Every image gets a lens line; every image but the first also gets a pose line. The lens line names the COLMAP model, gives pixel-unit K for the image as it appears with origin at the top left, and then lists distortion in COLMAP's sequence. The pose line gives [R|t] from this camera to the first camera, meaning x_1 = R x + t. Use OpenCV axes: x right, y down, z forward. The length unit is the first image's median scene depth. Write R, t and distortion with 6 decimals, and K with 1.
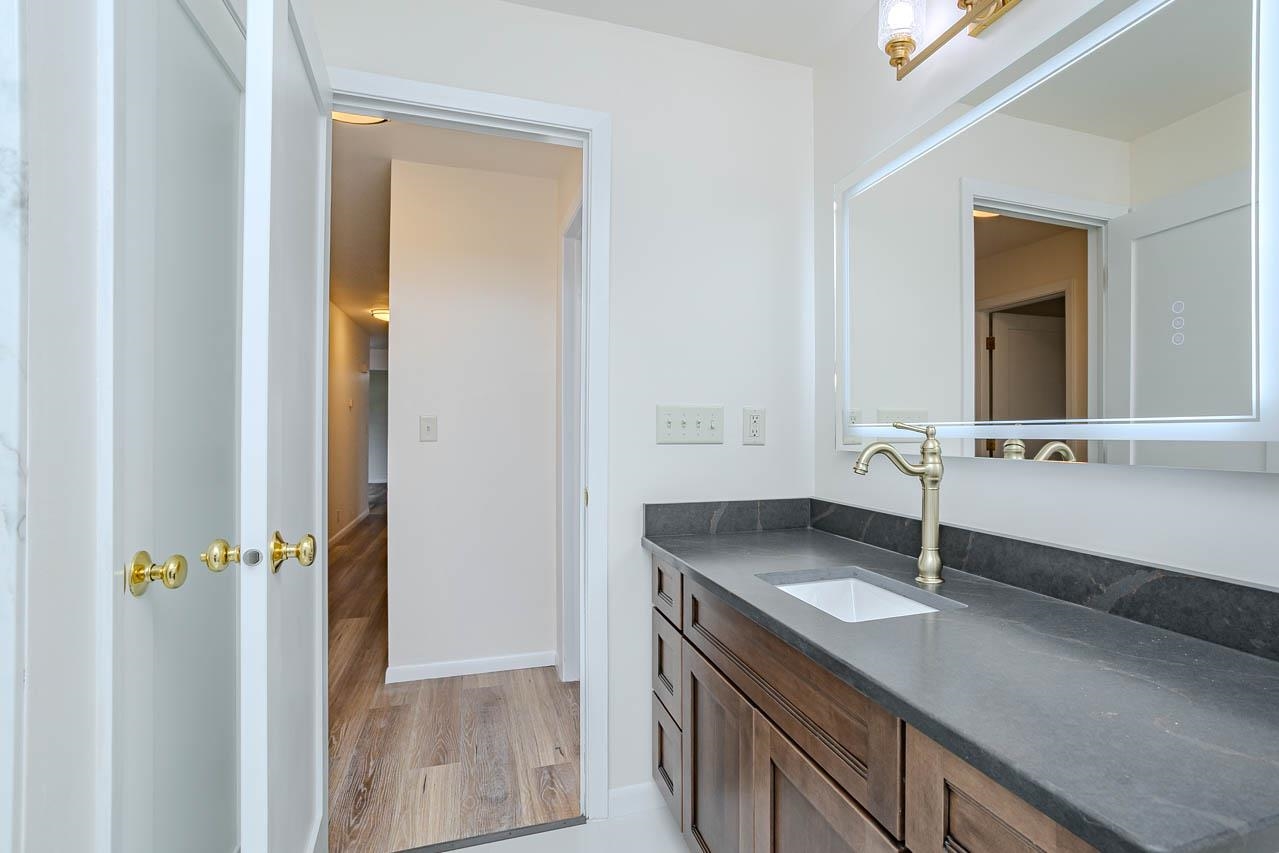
lens RADIAL K [[602.8, 0, 639.3], [0, 602.8, 429.4], [0, 0, 1]] dist [-0.054200, 0.022383]
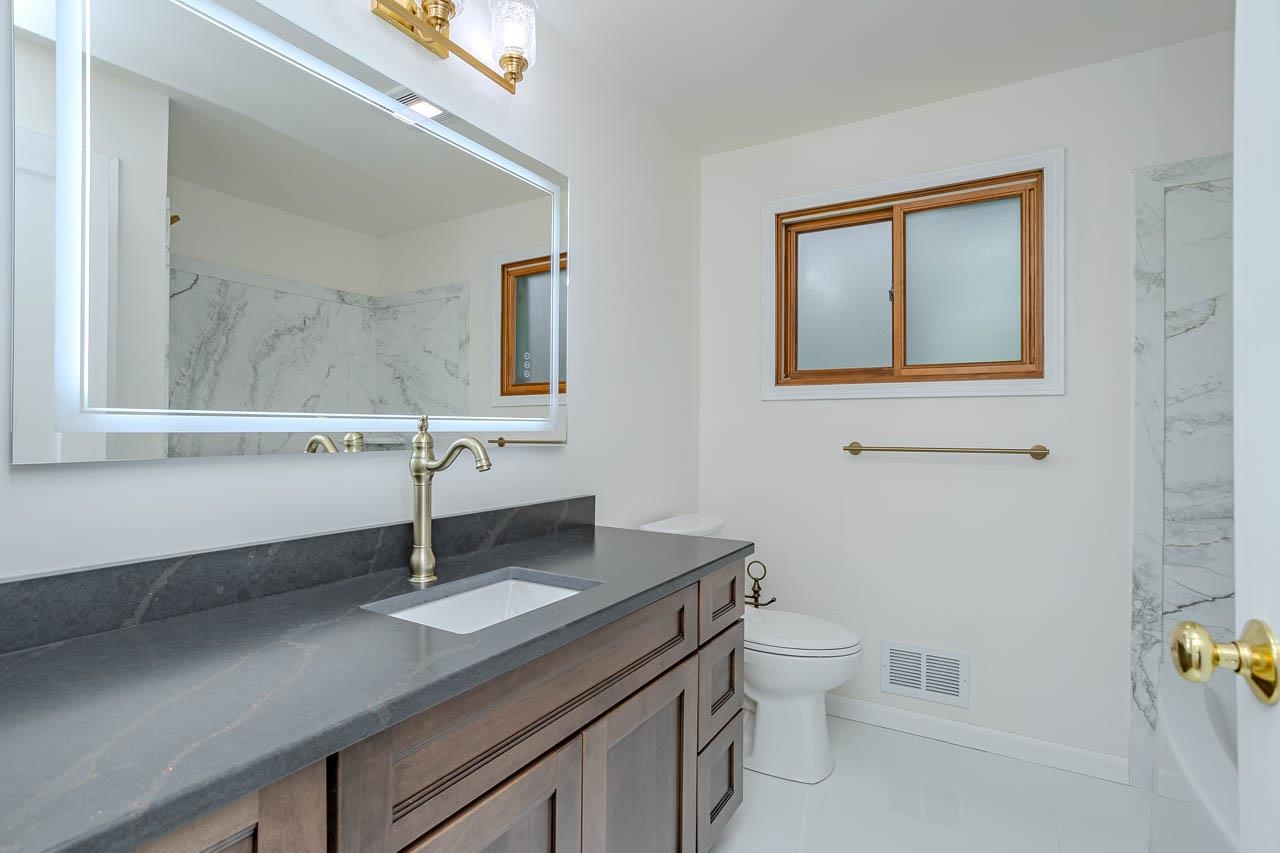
lens RADIAL K [[603.3, 0, 641.9], [0, 603.3, 424.8], [0, 0, 1]] dist [-0.054200, 0.022383]
pose [[-0.681491, -0.008037, 0.731782, -0.464424], [-0.015521, 0.999874, -0.003473, -0.000181], [-0.731661, -0.013724, -0.681530, 1.420931]]
